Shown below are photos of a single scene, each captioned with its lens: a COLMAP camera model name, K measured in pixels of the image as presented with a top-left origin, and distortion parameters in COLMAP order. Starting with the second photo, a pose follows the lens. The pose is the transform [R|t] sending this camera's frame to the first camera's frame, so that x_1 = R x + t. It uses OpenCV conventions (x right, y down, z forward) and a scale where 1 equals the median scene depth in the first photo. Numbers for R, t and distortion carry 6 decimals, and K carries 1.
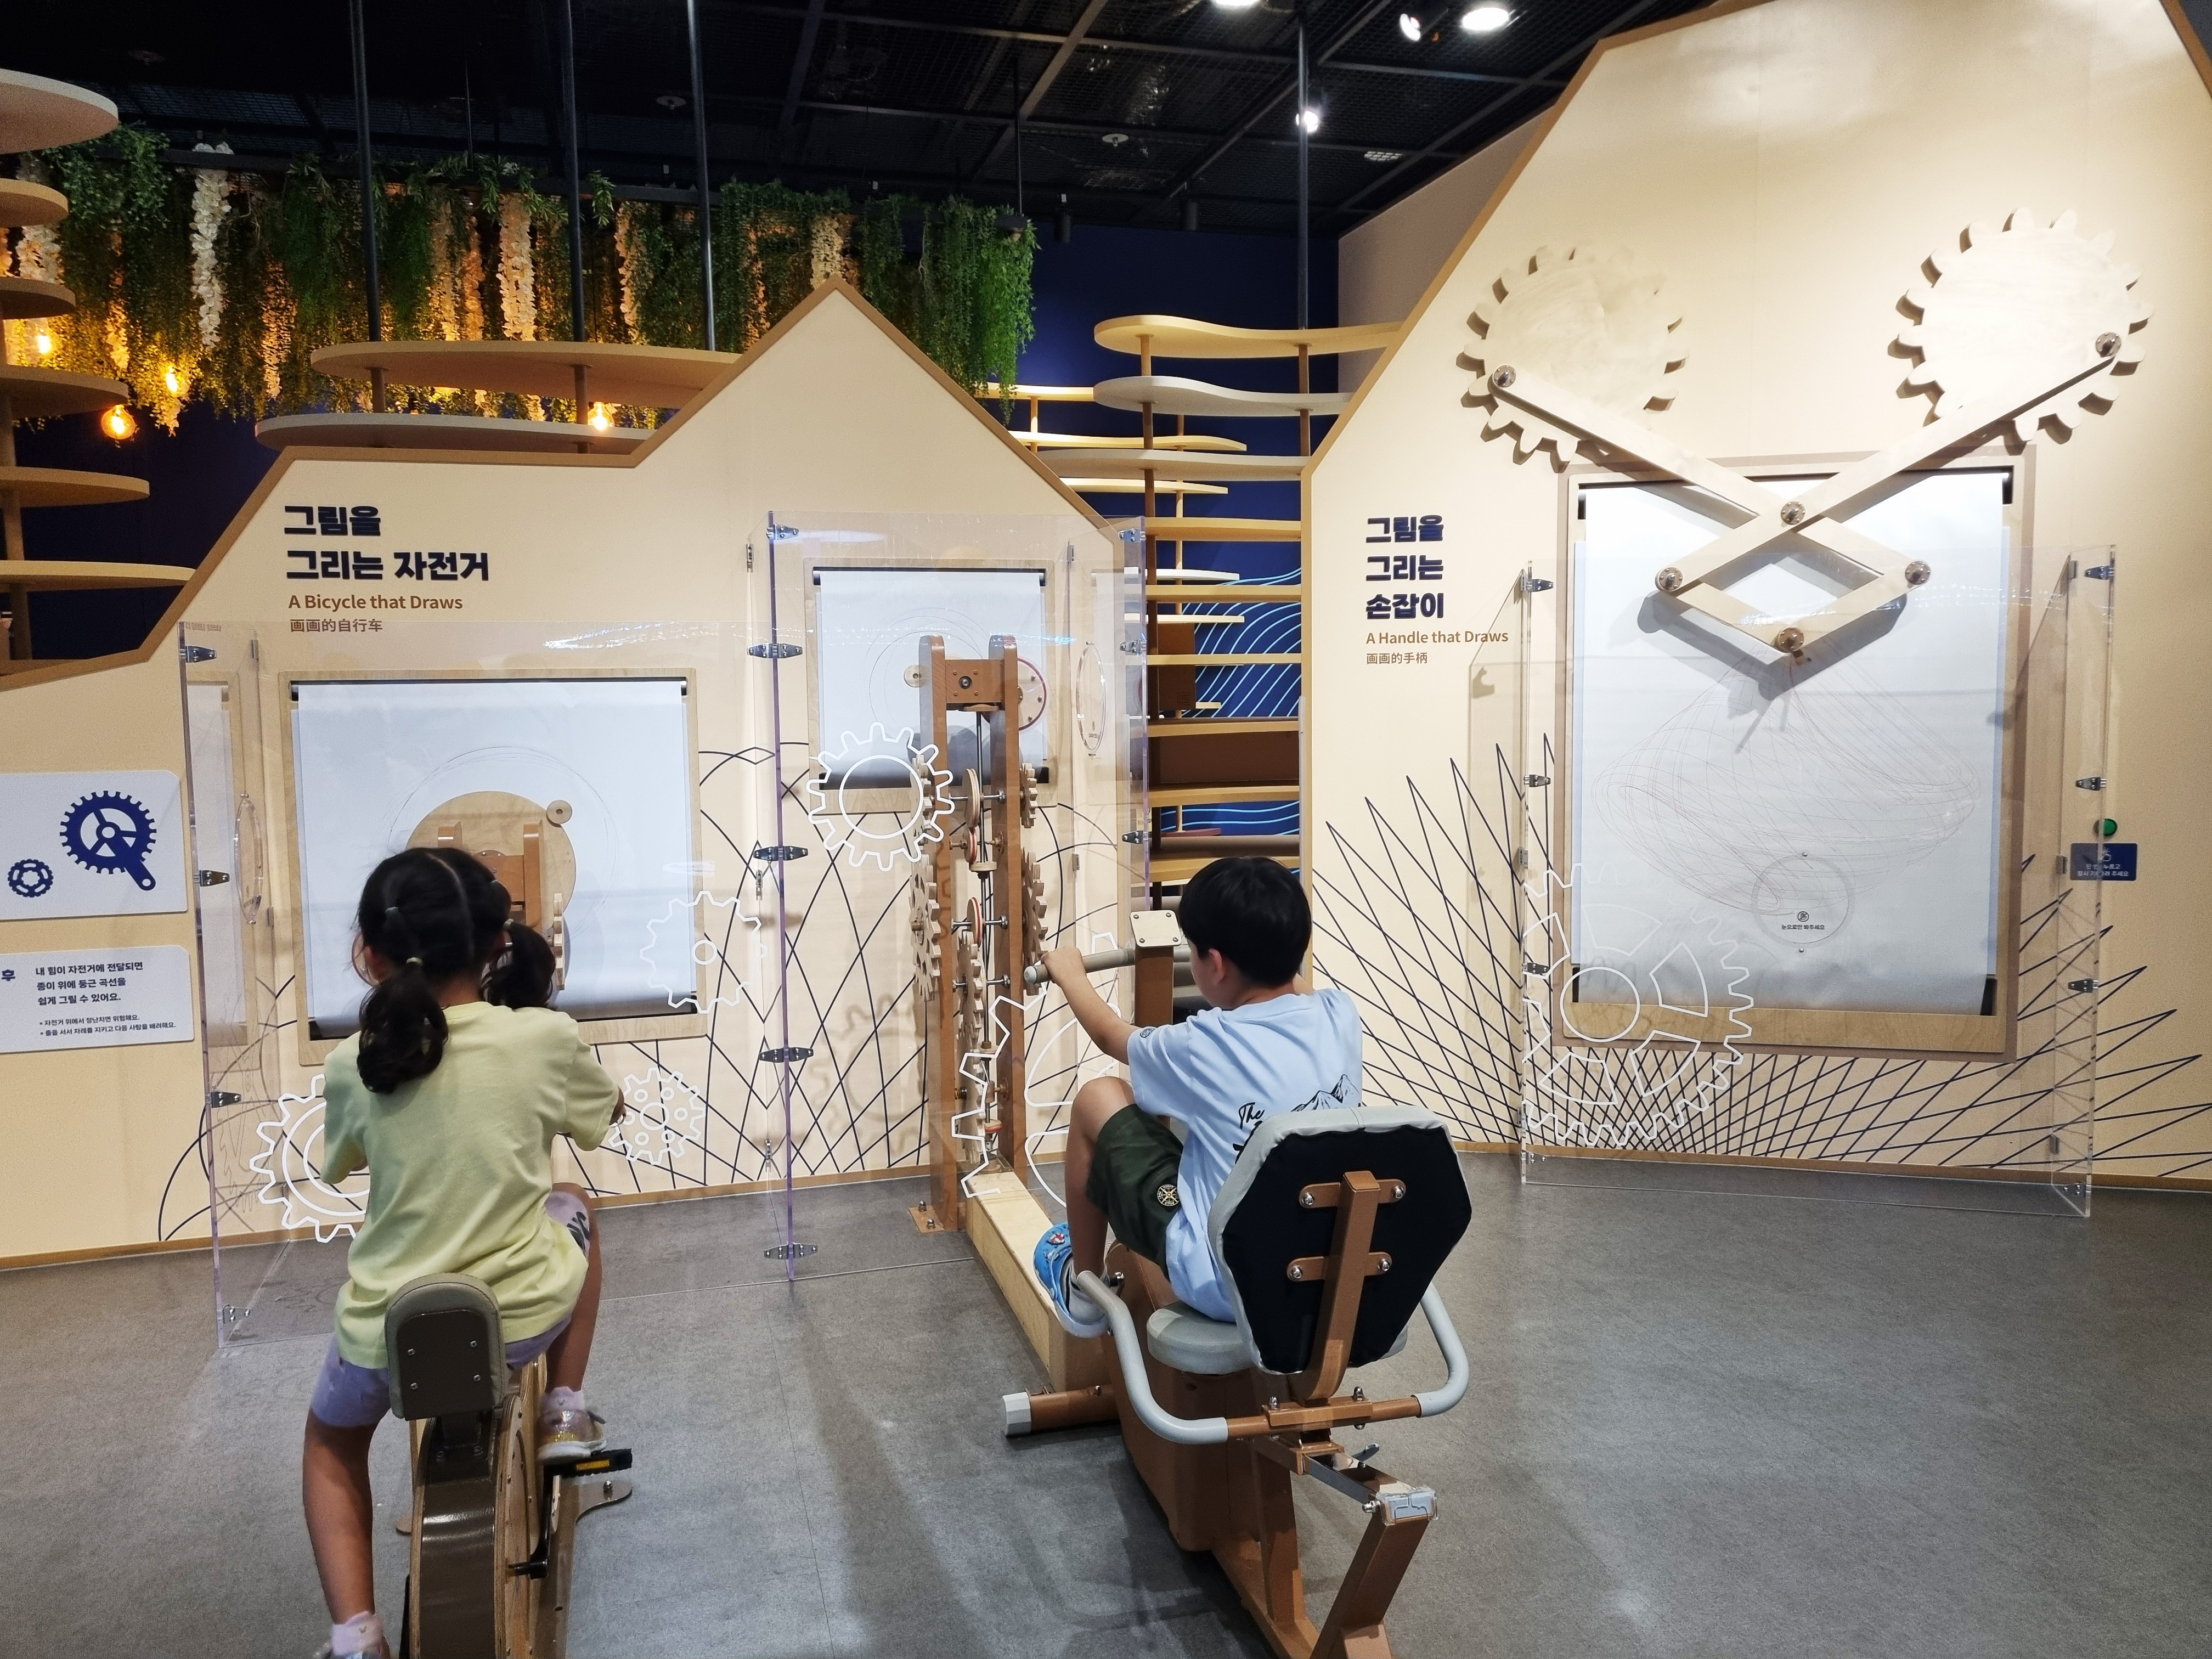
lens RADIAL K [[1647.2, 0, 1106.9], [0, 1647.2, 825.6], [0, 0, 1]] dist [0.052585, -0.026991]
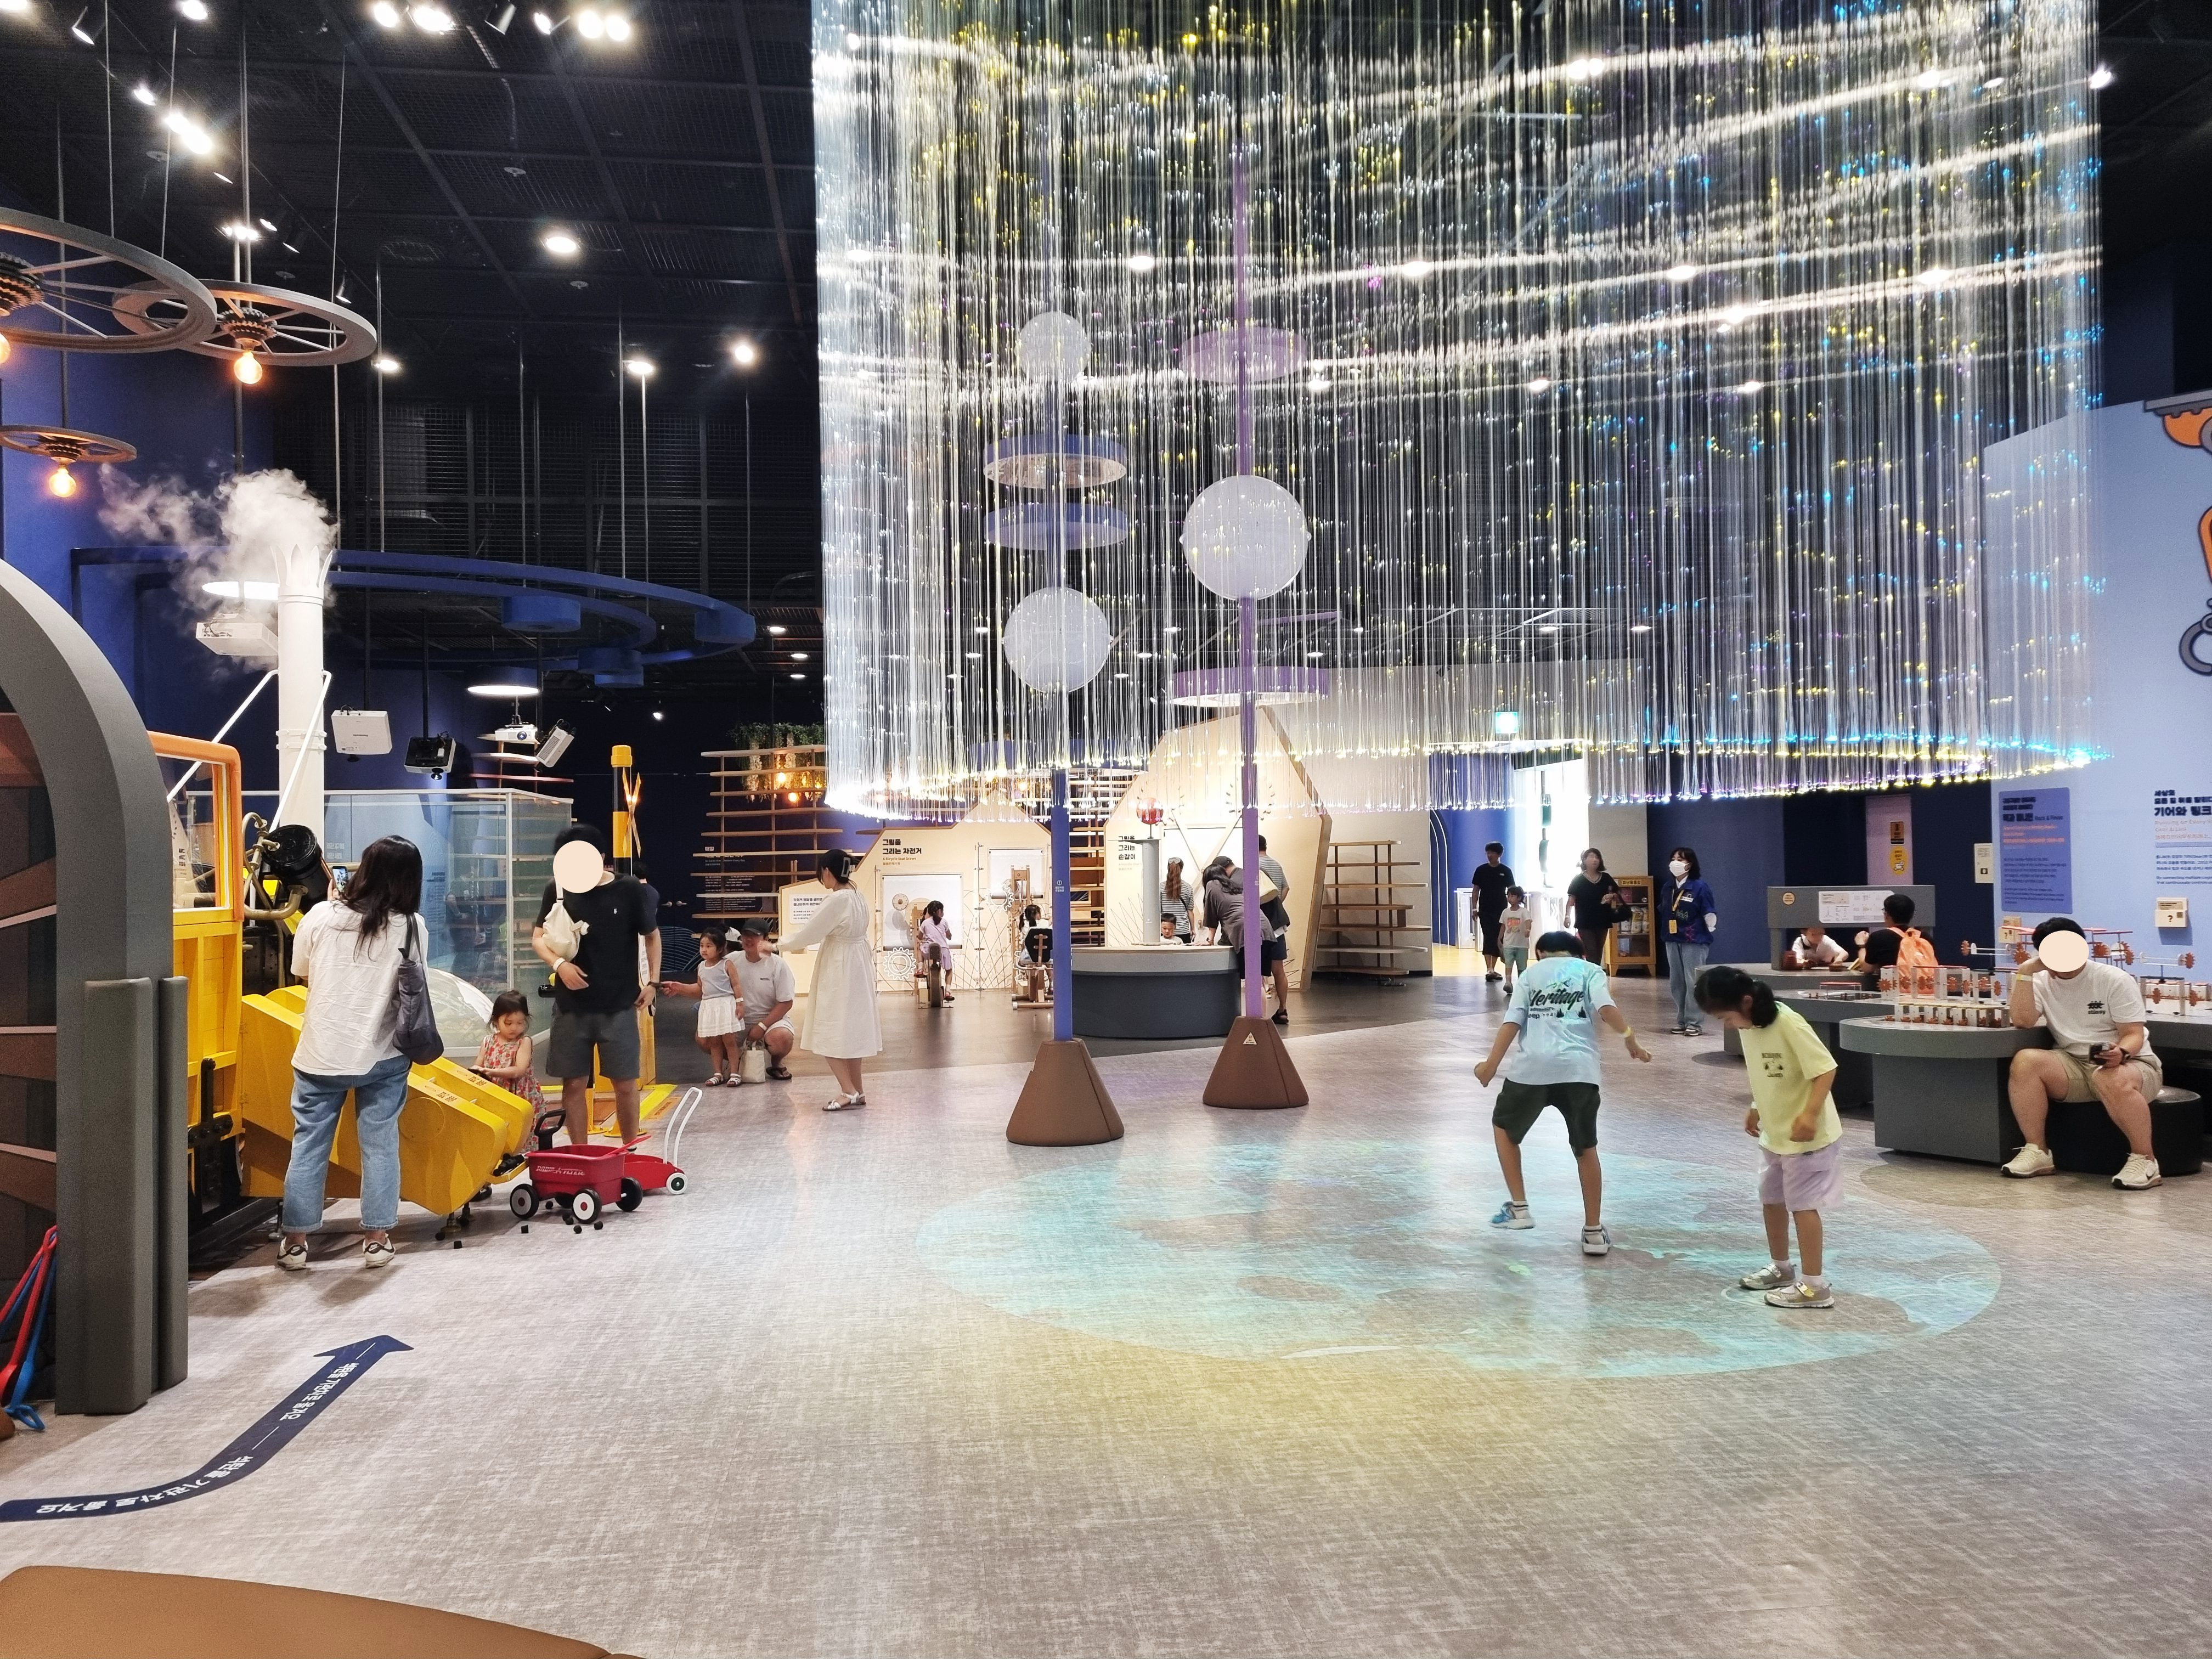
lens RADIAL K [[1647.2, 0, 1104.5], [0, 1647.2, 840.6], [0, 0, 1]] dist [0.052585, -0.026991]
pose [[0.986339, -0.006822, -0.164587, 0.932178], [-0.011274, 0.994004, -0.108760, 0.325578], [0.164342, 0.109130, 0.980348, -3.590157]]
